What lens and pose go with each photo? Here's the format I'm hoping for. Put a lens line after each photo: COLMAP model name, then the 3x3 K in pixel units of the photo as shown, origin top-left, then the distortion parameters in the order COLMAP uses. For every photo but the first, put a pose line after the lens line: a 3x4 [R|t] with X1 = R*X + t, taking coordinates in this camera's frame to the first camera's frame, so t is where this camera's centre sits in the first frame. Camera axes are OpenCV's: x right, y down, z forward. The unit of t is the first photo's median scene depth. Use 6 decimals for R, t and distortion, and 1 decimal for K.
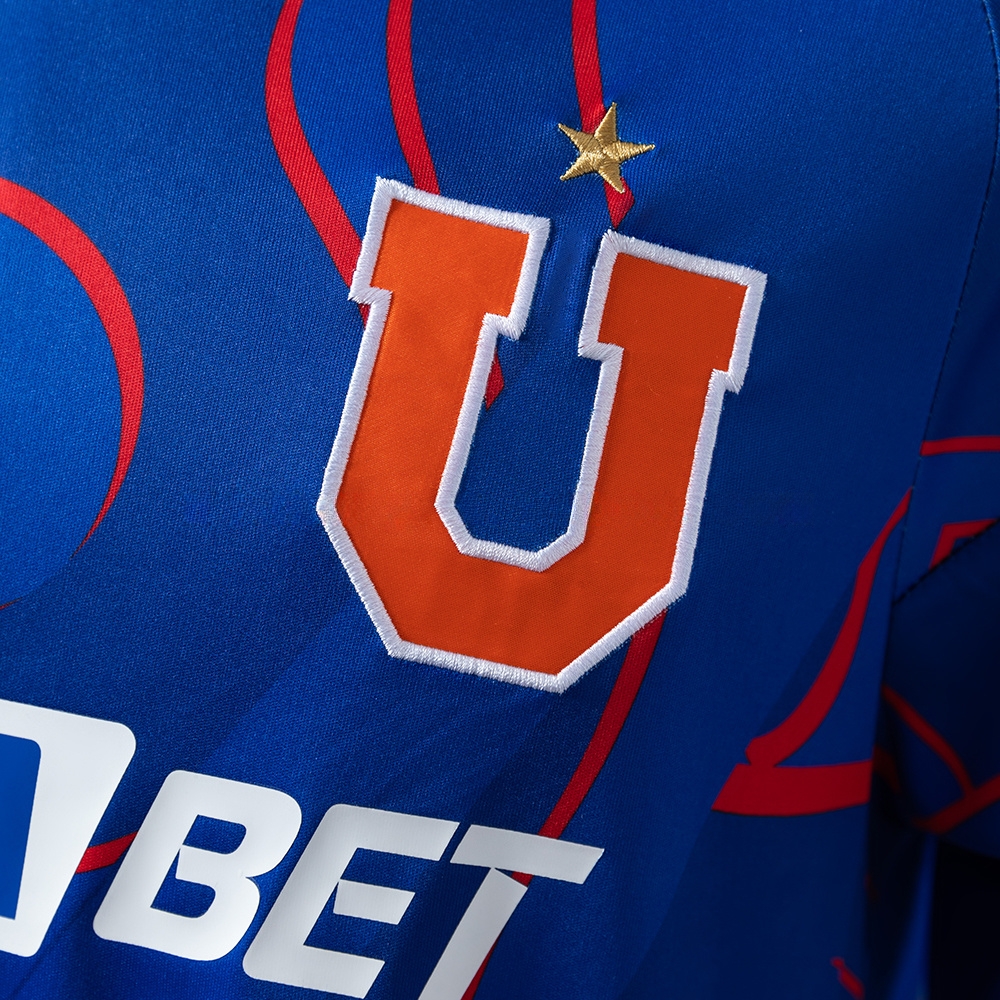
lens RADIAL K [[2583.9, 0, 500.6], [0, 2583.9, 330.2], [0, 0, 1]] dist [-0.008081, -0.606364]
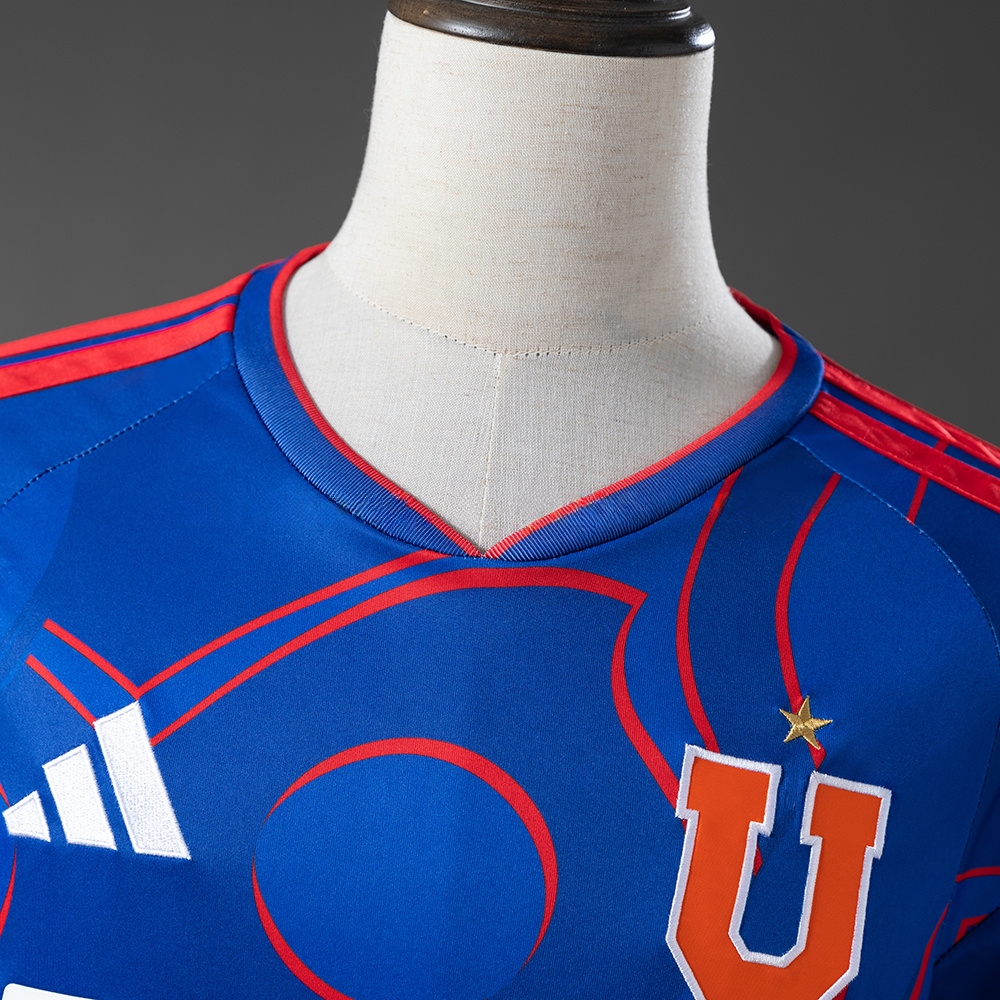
lens RADIAL K [[2178.8, 0, 500.0], [0, 2178.8, 500.0], [0, 0, 1]] dist [-0.039208, 0.355917]
pose [[0.977115, -0.006211, 0.212619, -0.483227], [0.013391, 0.999387, -0.032348, -0.178702], [-0.212288, 0.034455, 0.976600, -0.417391]]
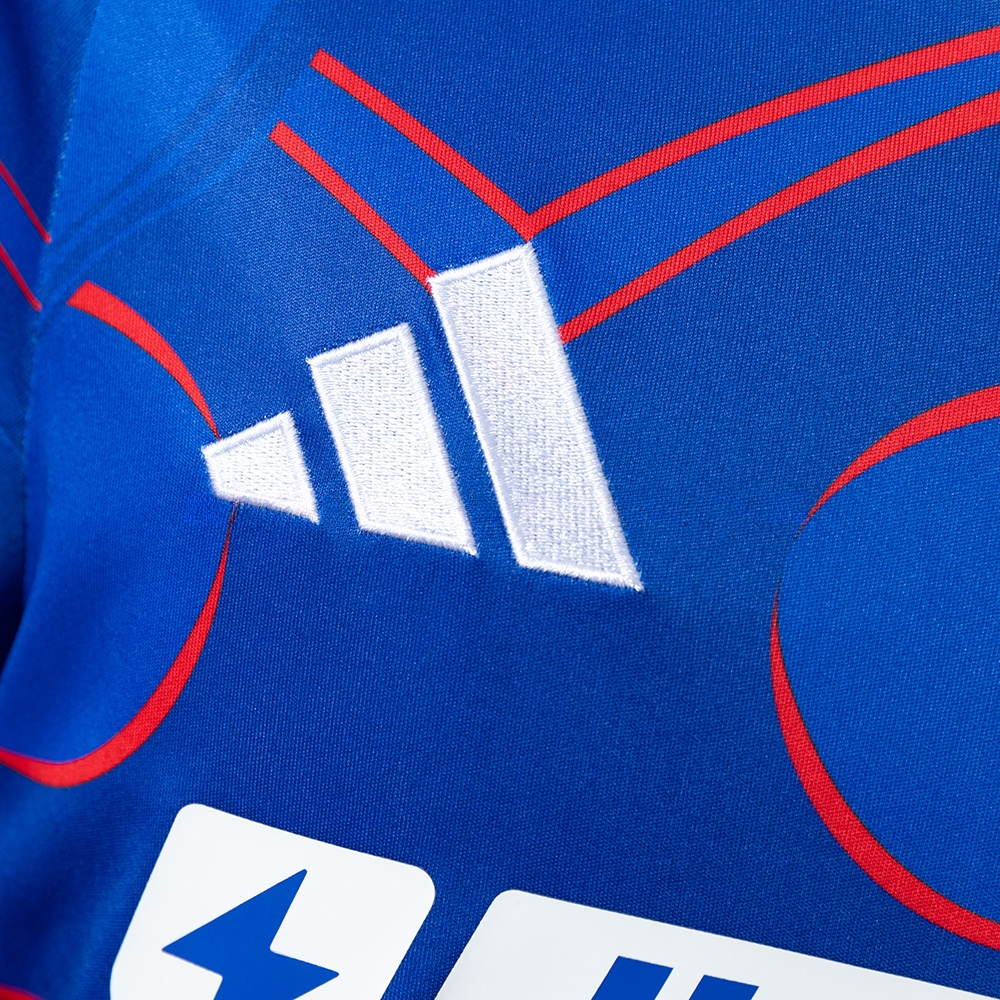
lens RADIAL K [[2583.9, 0, 500.6], [0, 2583.9, 330.2], [0, 0, 1]] dist [-0.008081, -0.606364]
pose [[0.941476, 0.060481, 0.331609, -0.693930], [-0.090668, 0.992953, 0.076316, -0.126772], [-0.324656, -0.101916, 0.940325, 0.323847]]
